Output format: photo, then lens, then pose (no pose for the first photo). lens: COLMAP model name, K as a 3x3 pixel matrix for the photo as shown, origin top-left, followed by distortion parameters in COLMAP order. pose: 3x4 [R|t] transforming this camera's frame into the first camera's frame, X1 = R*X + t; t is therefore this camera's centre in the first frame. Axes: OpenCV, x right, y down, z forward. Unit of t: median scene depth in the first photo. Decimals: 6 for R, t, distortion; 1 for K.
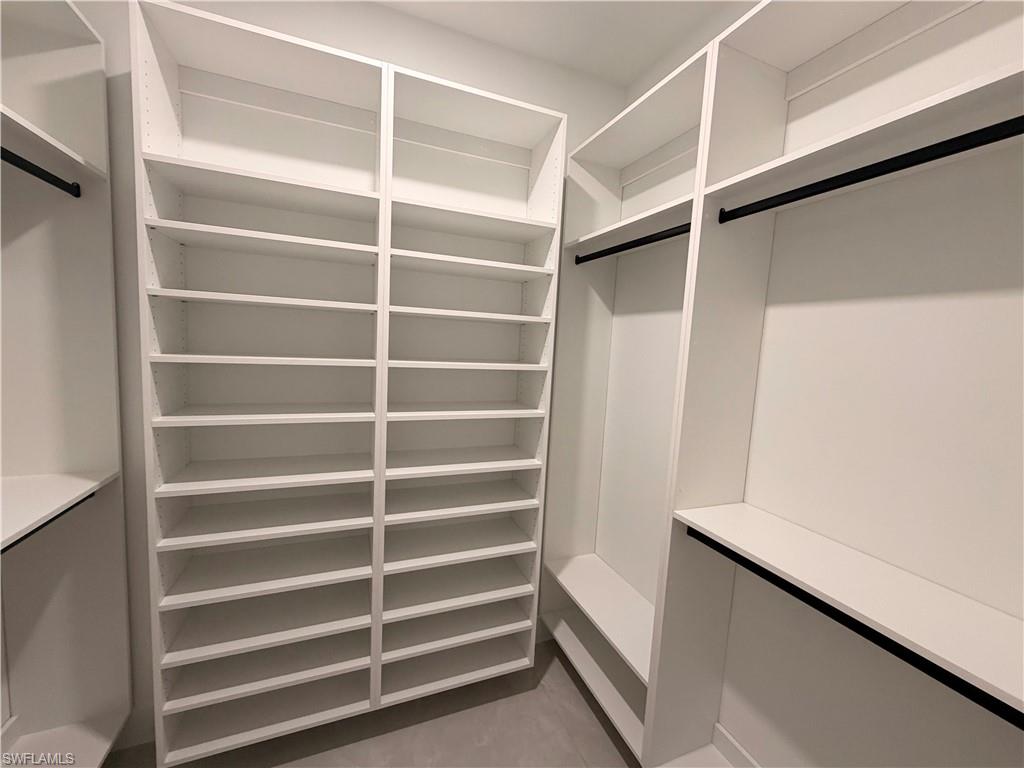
lens RADIAL K [[409.1, 0, 514.2], [0, 409.1, 383.4], [0, 0, 1]] dist [-0.000928, -0.000166]
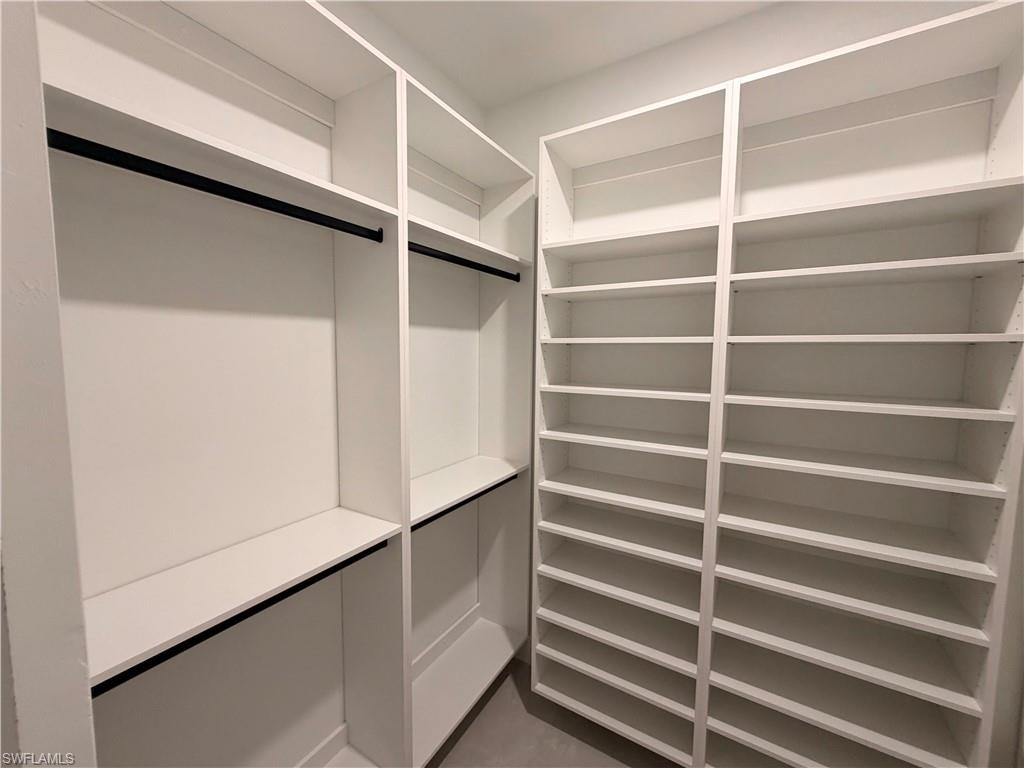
lens RADIAL K [[409.1, 0, 510.7], [0, 409.1, 382.1], [0, 0, 1]] dist [-0.000928, -0.000166]
pose [[0.595099, 0.019887, -0.803407, 0.147585], [-0.057690, 0.998172, -0.018024, -0.044475], [0.801579, 0.057074, 0.595158, 0.072058]]
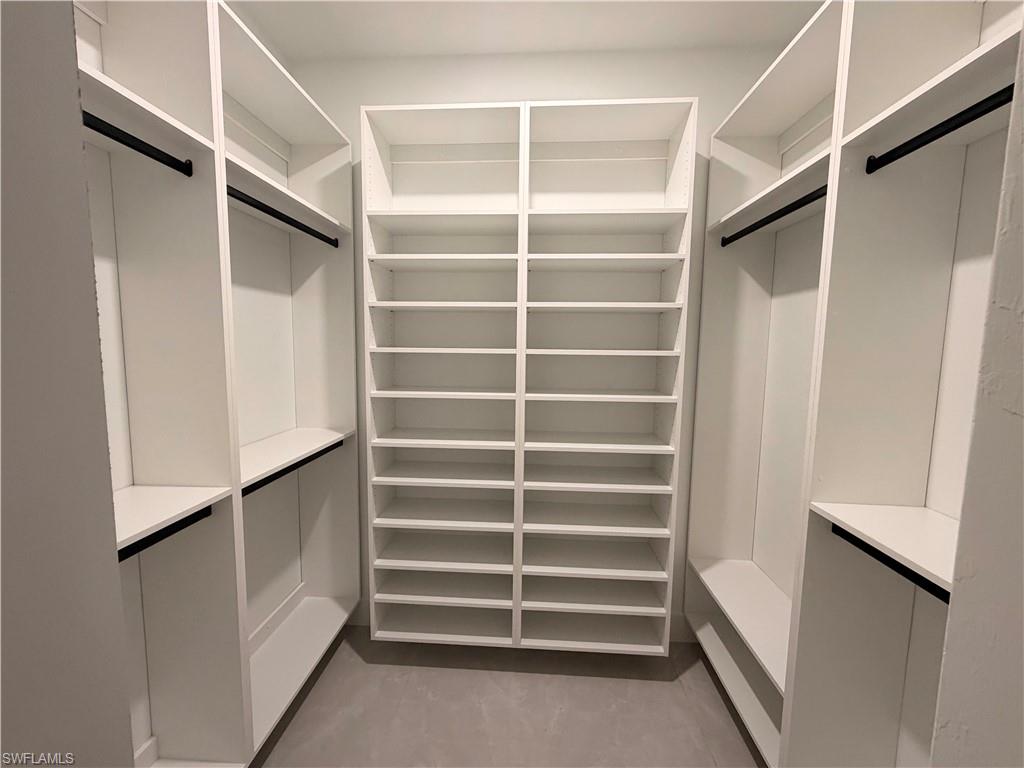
lens RADIAL K [[409.1, 0, 511.3], [0, 409.1, 382.1], [0, 0, 1]] dist [-0.000928, -0.000166]
pose [[0.903537, 0.000577, -0.428509, 0.166946], [-0.009008, 0.999804, -0.017648, 0.065034], [0.428415, 0.019806, 0.903365, -0.089455]]
